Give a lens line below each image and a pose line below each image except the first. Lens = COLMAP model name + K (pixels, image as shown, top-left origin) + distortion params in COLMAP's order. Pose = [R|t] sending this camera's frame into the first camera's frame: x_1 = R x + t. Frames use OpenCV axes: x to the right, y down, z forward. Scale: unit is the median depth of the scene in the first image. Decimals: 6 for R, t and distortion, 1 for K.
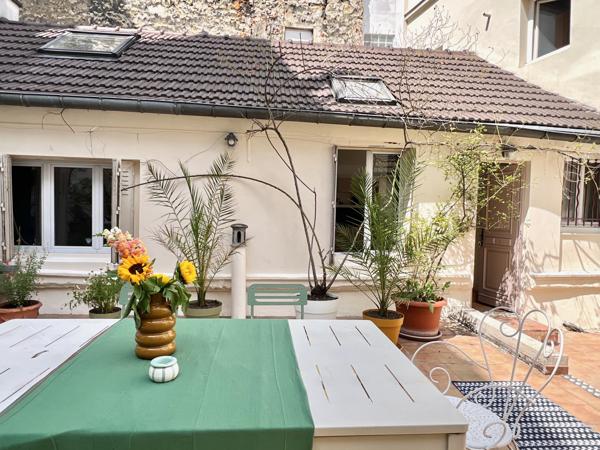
lens RADIAL K [[375.5, 0, 300.0], [0, 375.5, 225.0], [0, 0, 1]] dist [0.003856, 0.001387]
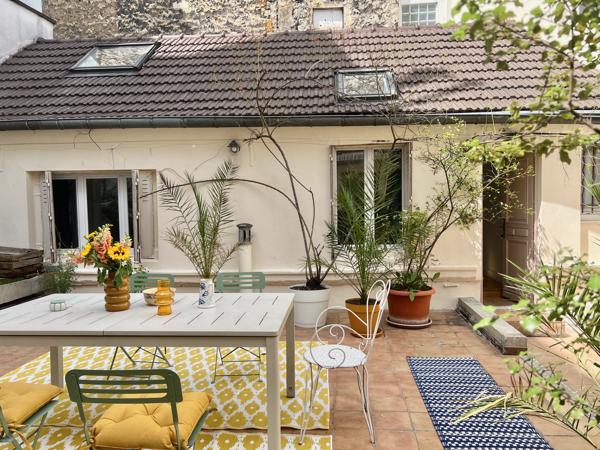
lens RADIAL K [[453.7, 0, 300.0], [0, 453.7, 225.0], [0, 0, 1]] dist [0.076807, -0.075424]
pose [[0.985491, -0.033883, -0.166314, 0.203950], [0.034777, 0.999392, 0.002467, 0.003281], [0.166129, -0.008215, 0.986070, -0.255653]]
